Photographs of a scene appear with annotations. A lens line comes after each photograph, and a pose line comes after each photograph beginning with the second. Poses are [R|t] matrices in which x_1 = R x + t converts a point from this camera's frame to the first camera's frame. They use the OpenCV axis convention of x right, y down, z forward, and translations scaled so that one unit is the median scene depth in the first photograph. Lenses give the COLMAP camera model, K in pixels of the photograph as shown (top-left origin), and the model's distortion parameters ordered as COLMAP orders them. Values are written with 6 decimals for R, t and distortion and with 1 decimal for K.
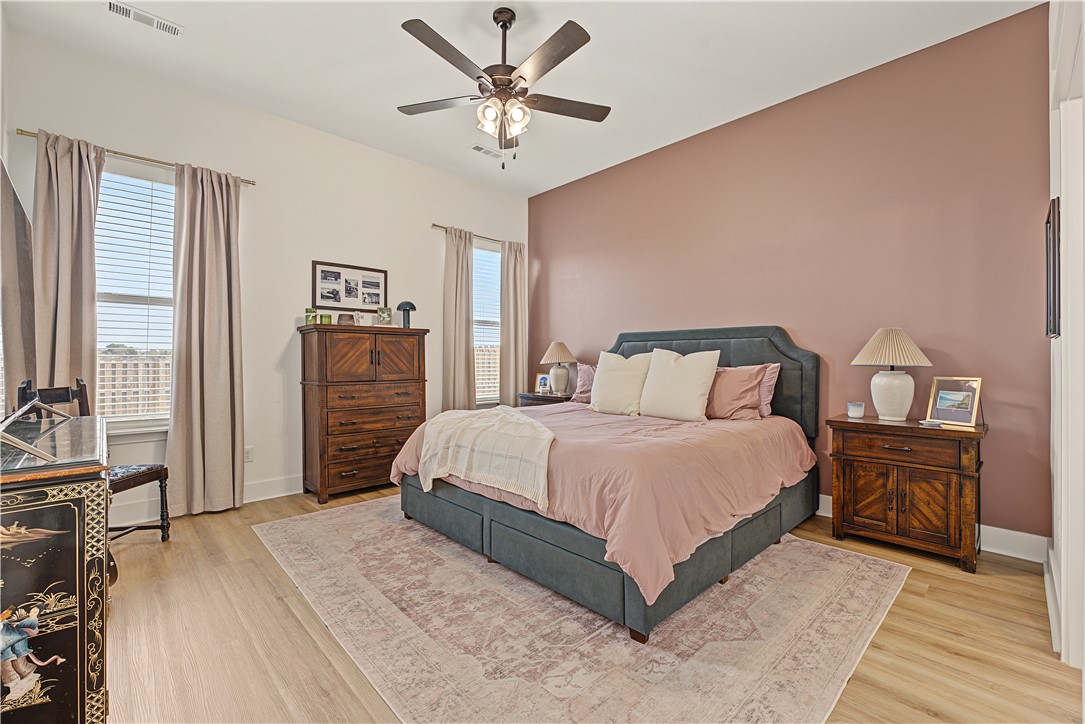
lens RADIAL K [[455.7, 0, 542.5], [0, 455.7, 359.9], [0, 0, 1]] dist [-0.000243, 0.000156]
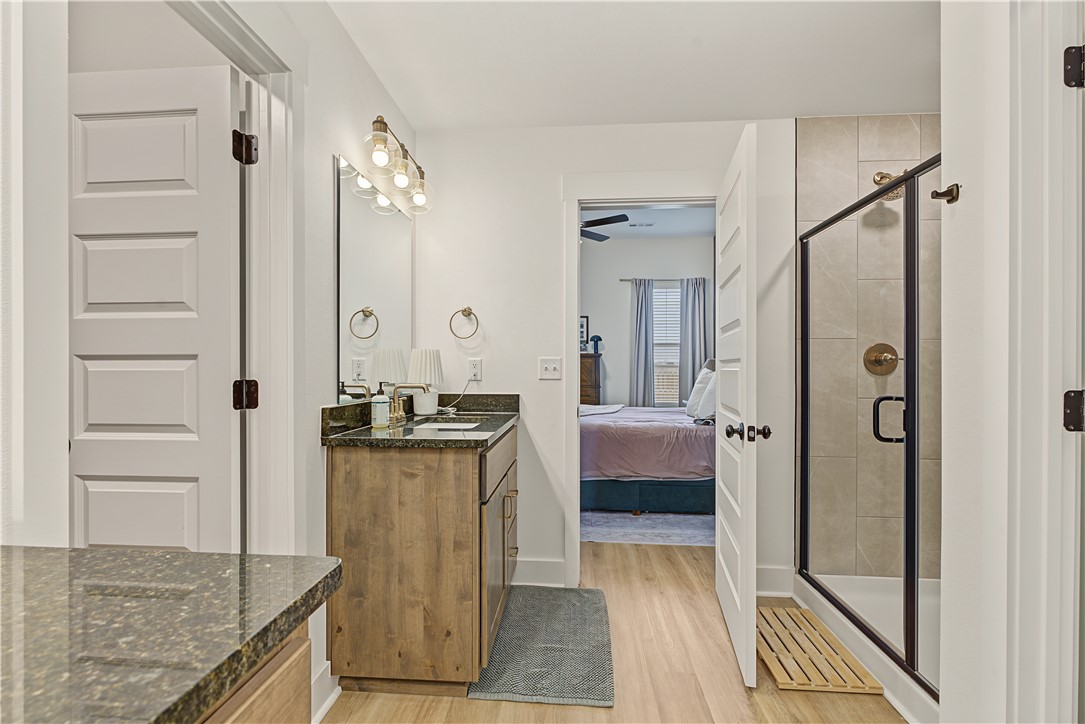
lens RADIAL K [[464.2, 0, 542.2], [0, 464.2, 370.4], [0, 0, 1]] dist [-0.003443, -0.000390]
pose [[0.664901, 0.002670, -0.746927, 1.248958], [0.000710, 0.999991, 0.004207, -0.026936], [0.746931, -0.003328, 0.664893, -0.298967]]
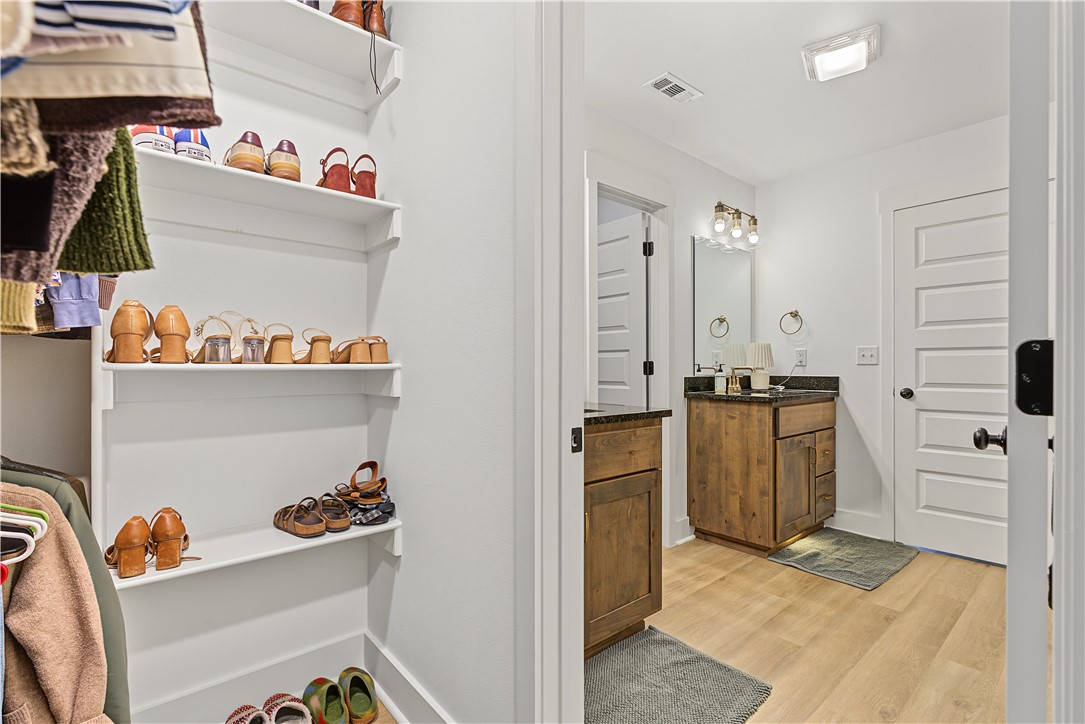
lens RADIAL K [[494.8, 0, 543.0], [0, 494.8, 364.6], [0, 0, 1]] dist [-0.000008, -0.000051]
pose [[-0.061275, -0.005816, -0.998104, 2.854789], [0.003036, 0.999977, -0.006013, 0.050670], [0.998116, -0.003398, -0.061256, -0.523144]]
